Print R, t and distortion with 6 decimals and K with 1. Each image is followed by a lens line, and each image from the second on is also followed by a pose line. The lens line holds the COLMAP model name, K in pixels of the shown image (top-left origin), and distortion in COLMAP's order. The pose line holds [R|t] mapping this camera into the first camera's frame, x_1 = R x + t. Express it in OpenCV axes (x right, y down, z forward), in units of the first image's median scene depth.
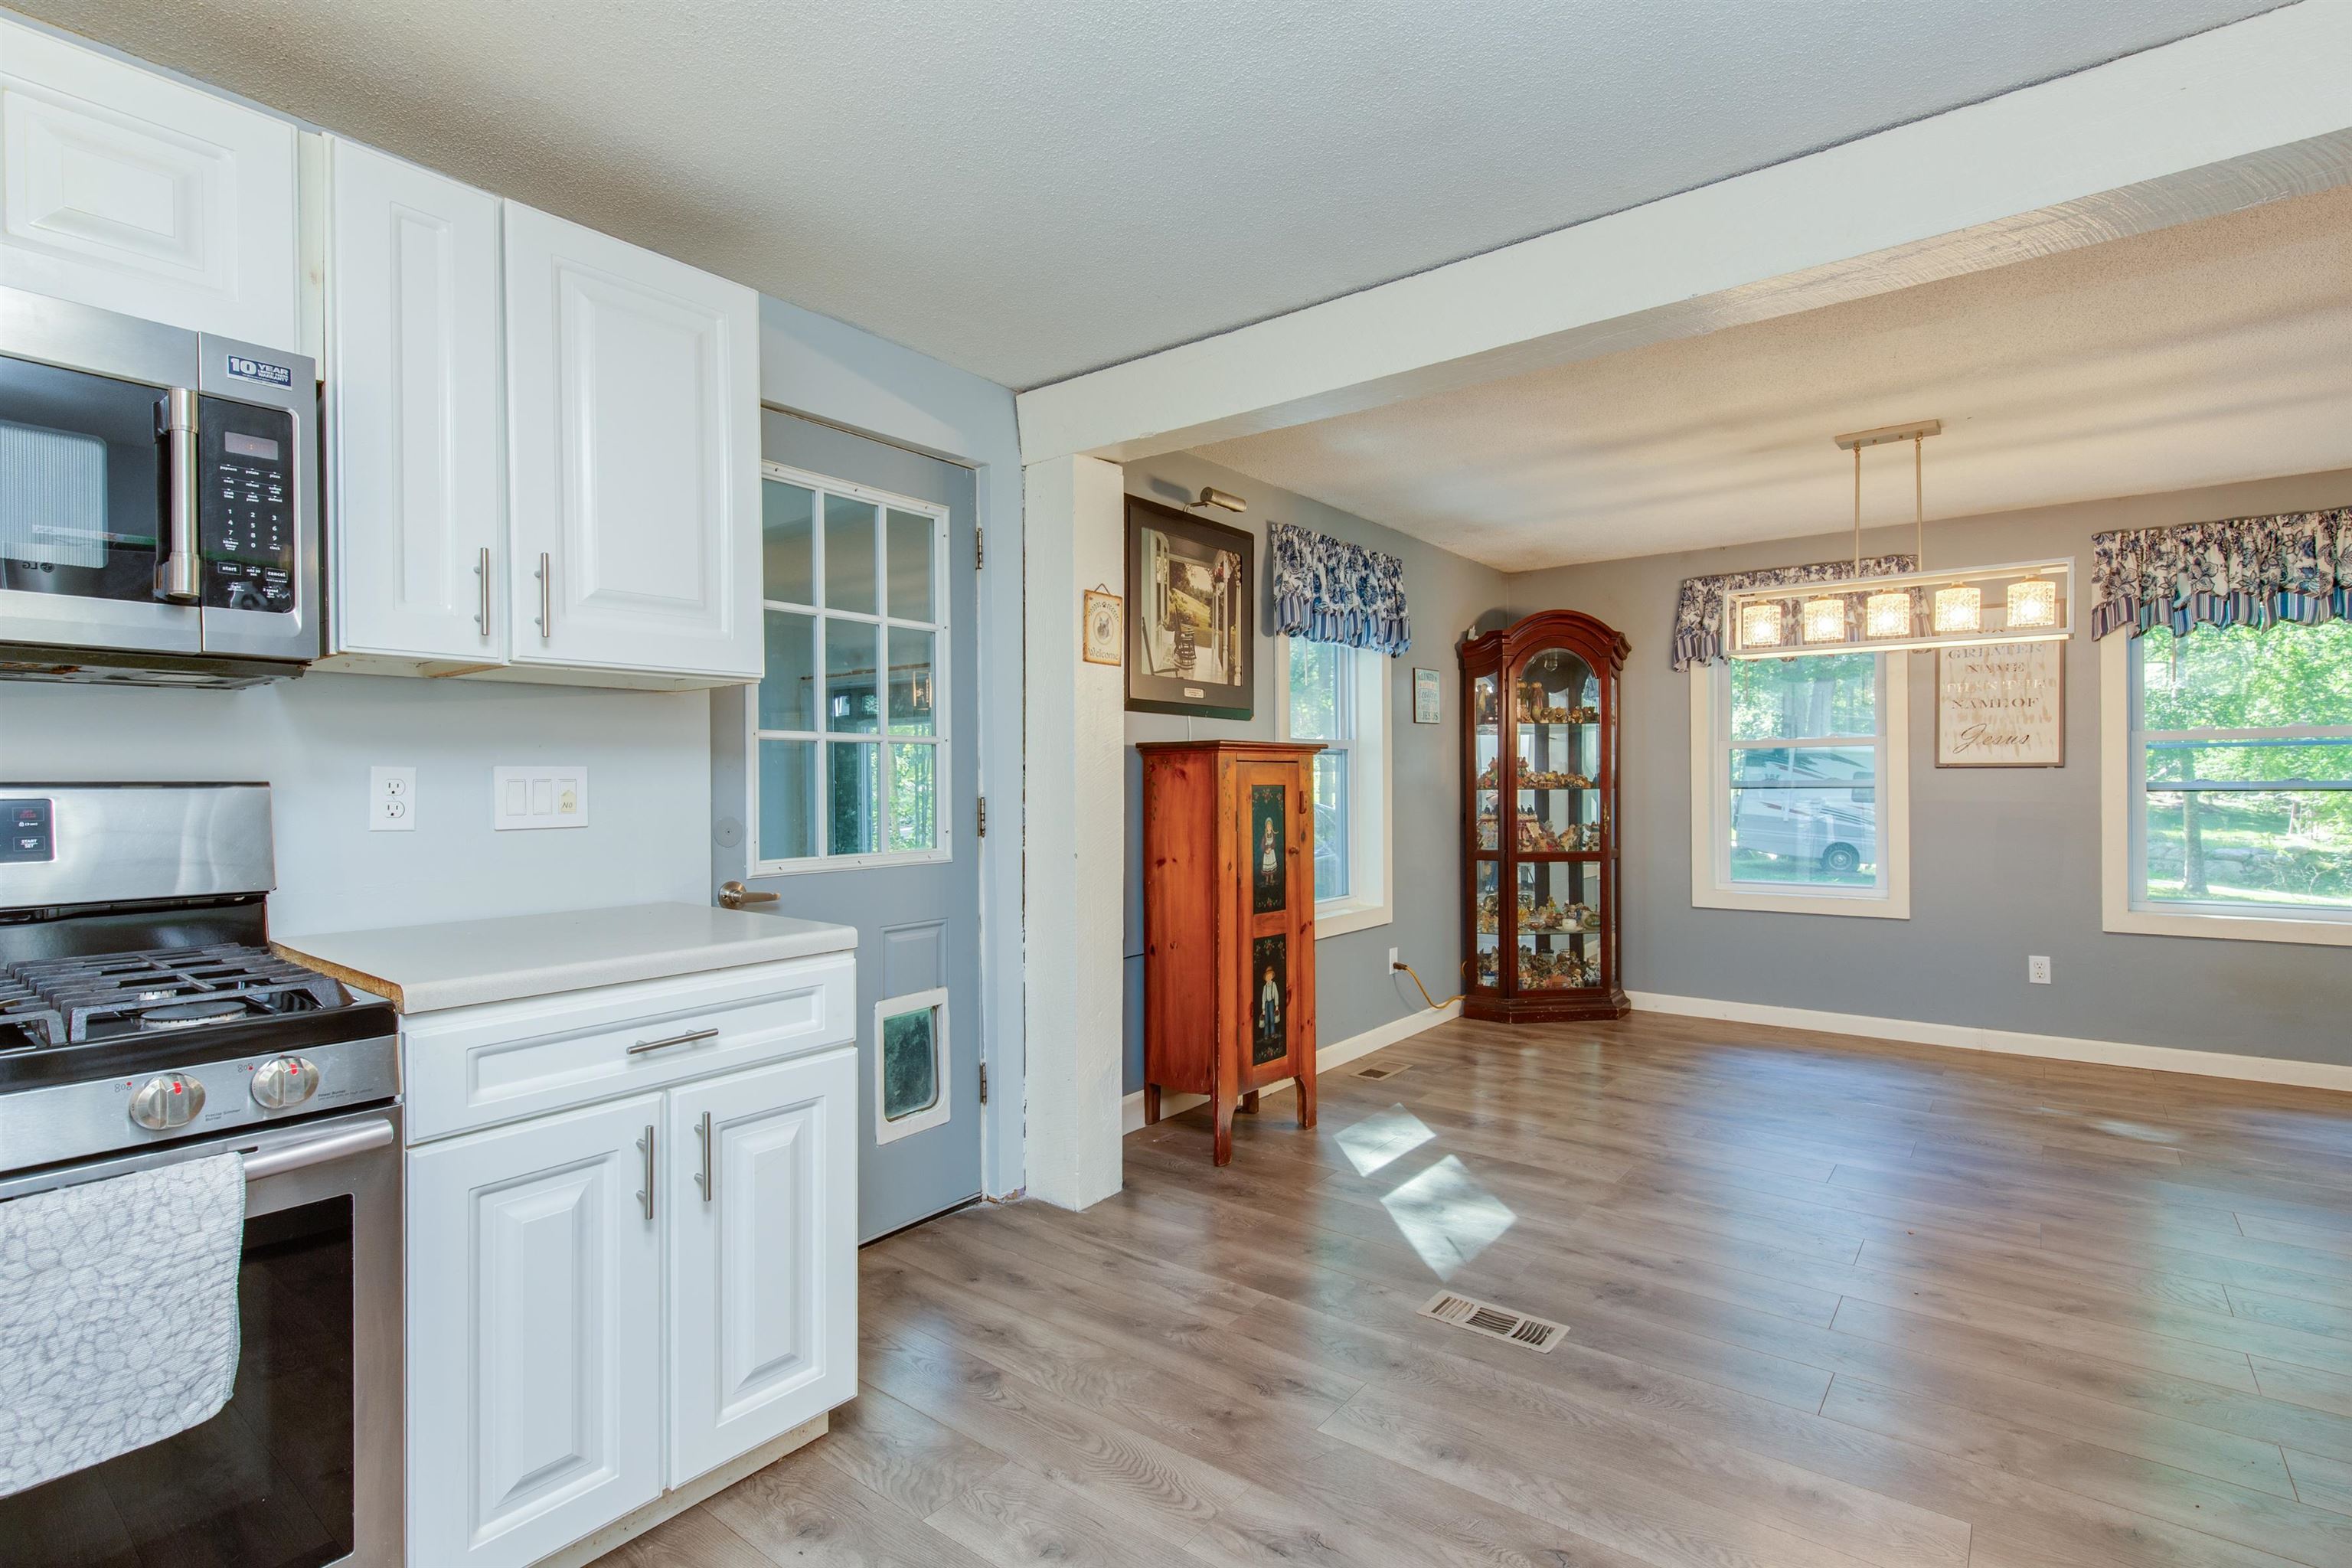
lens RADIAL K [[1094.1, 0, 1169.4], [0, 1094.1, 780.3], [0, 0, 1]] dist [0.004123, -0.000265]
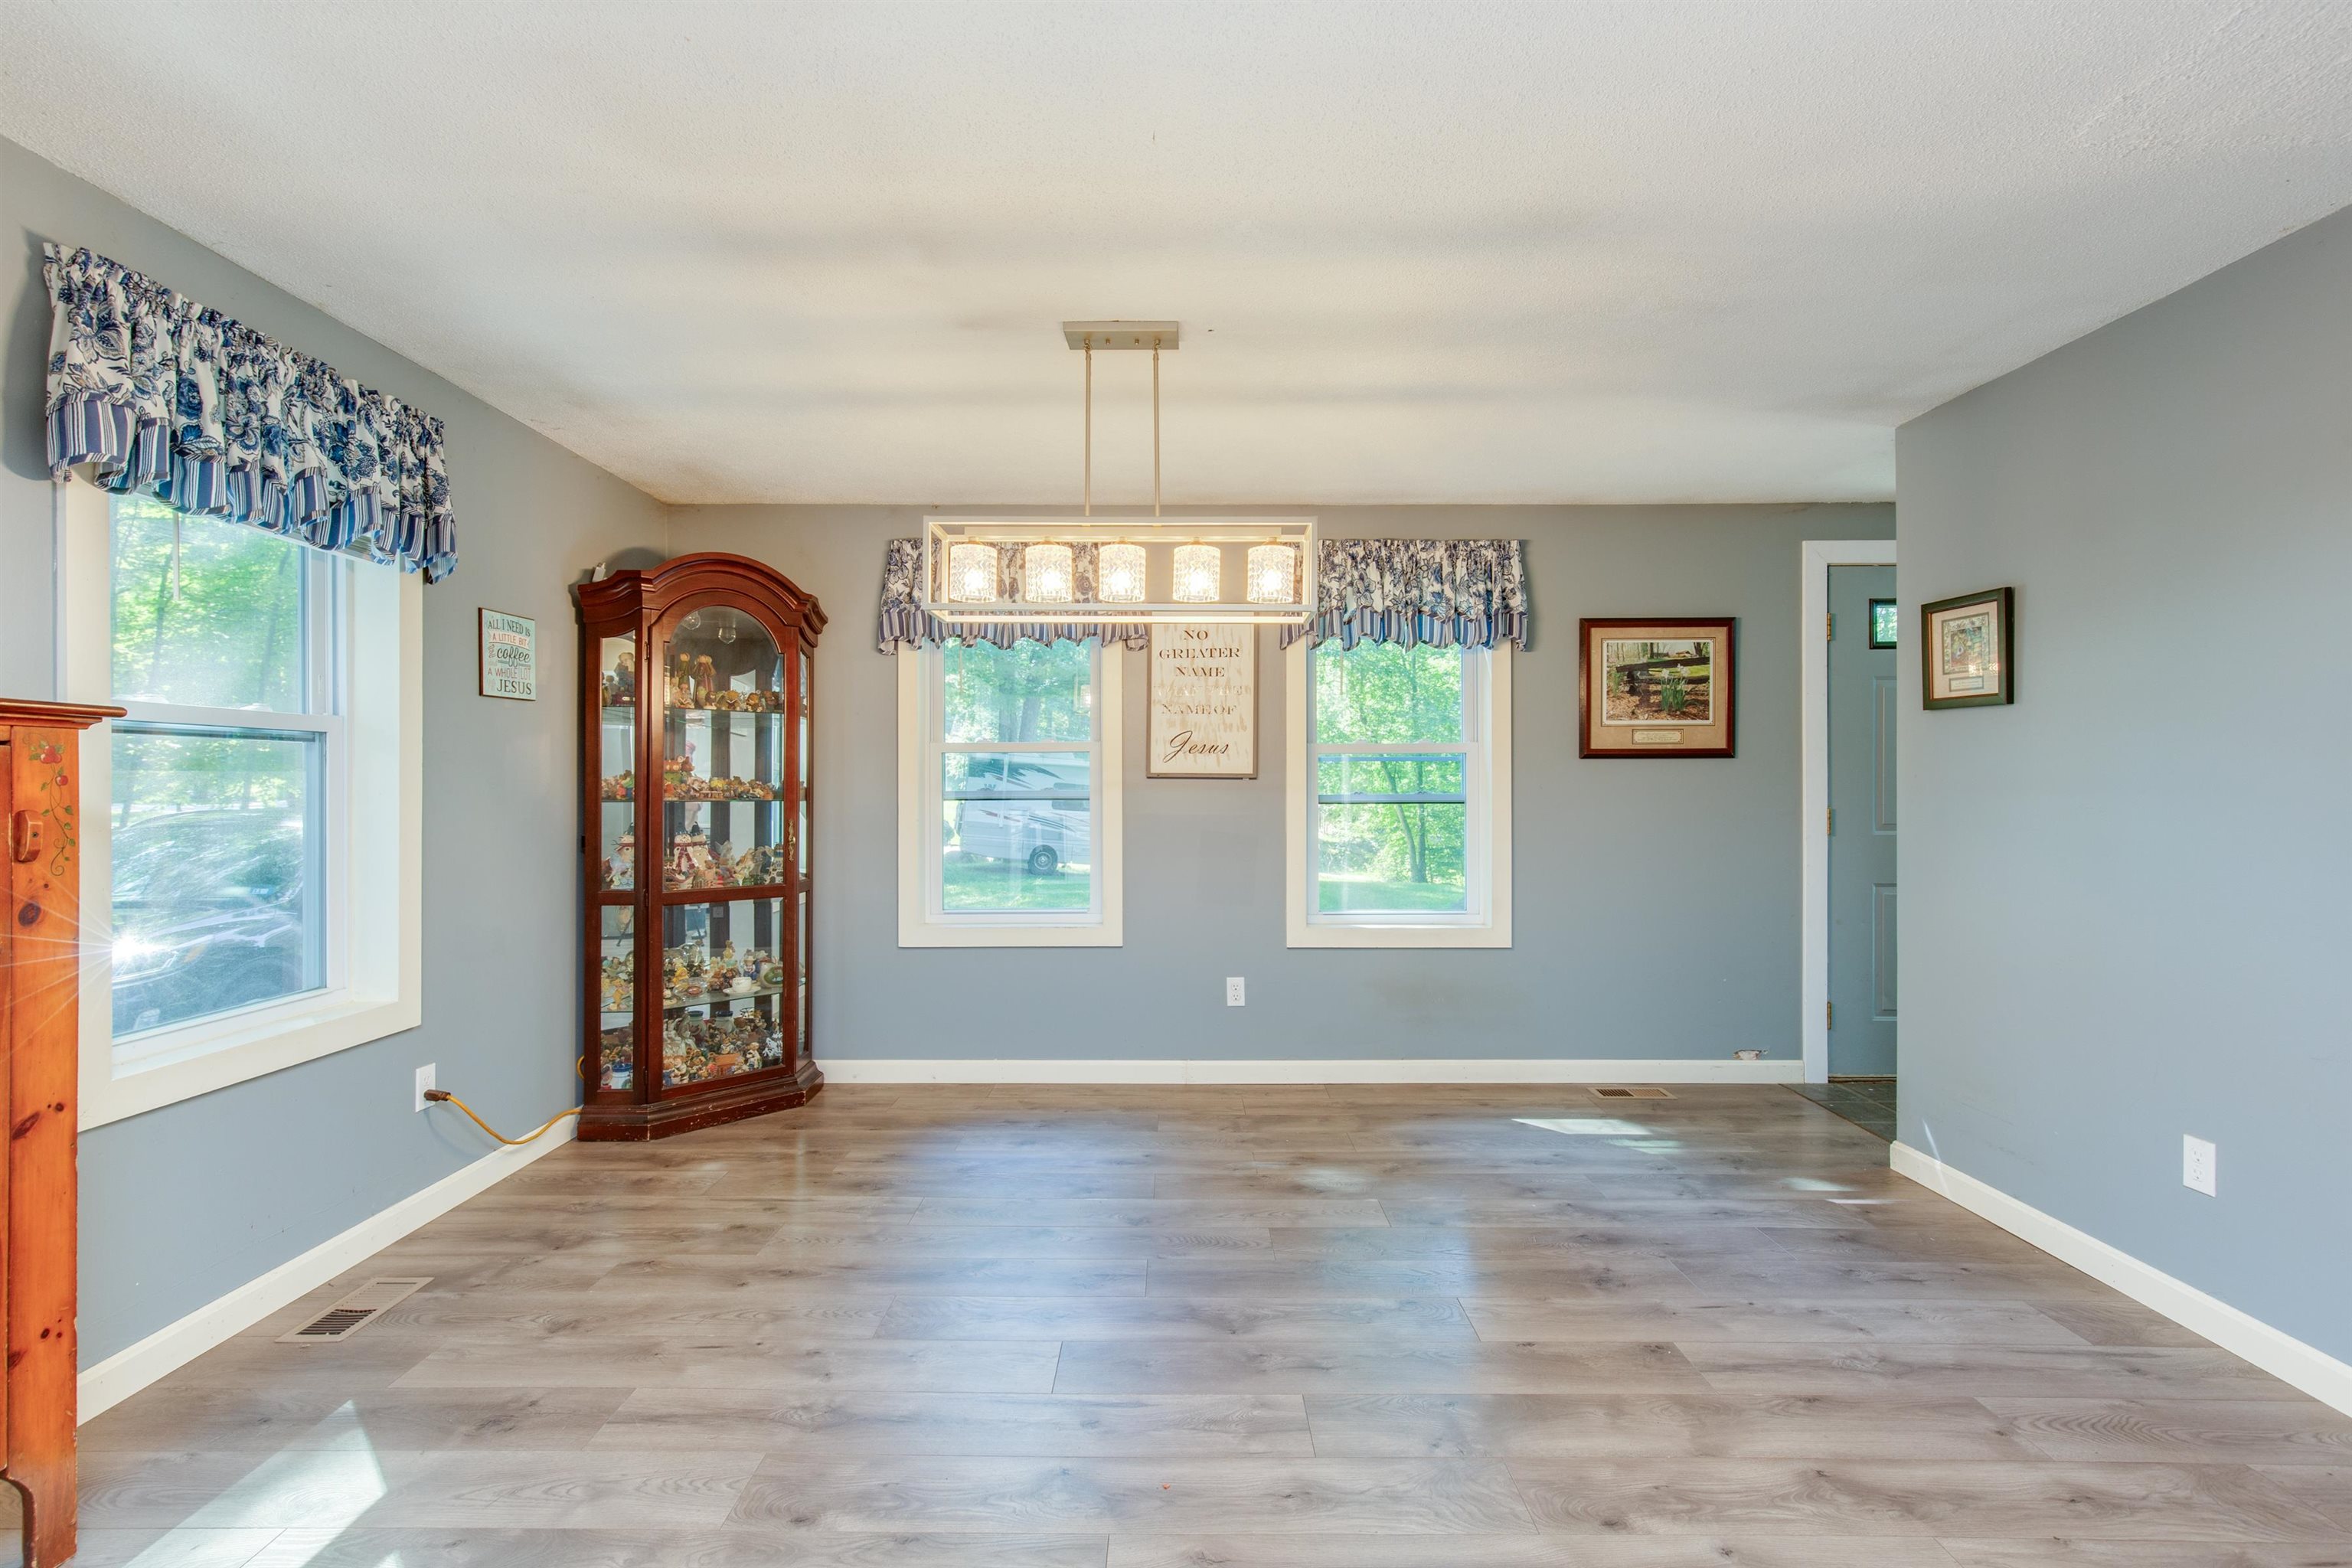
lens RADIAL K [[1109.3, 0, 1175.5], [0, 1109.3, 794.8], [0, 0, 1]] dist [0.001478, -0.000202]
pose [[0.784867, 0.003098, 0.619657, 0.161015], [-0.006653, 0.999972, 0.003427, -0.000799], [-0.619629, -0.006813, 0.784865, 0.286997]]
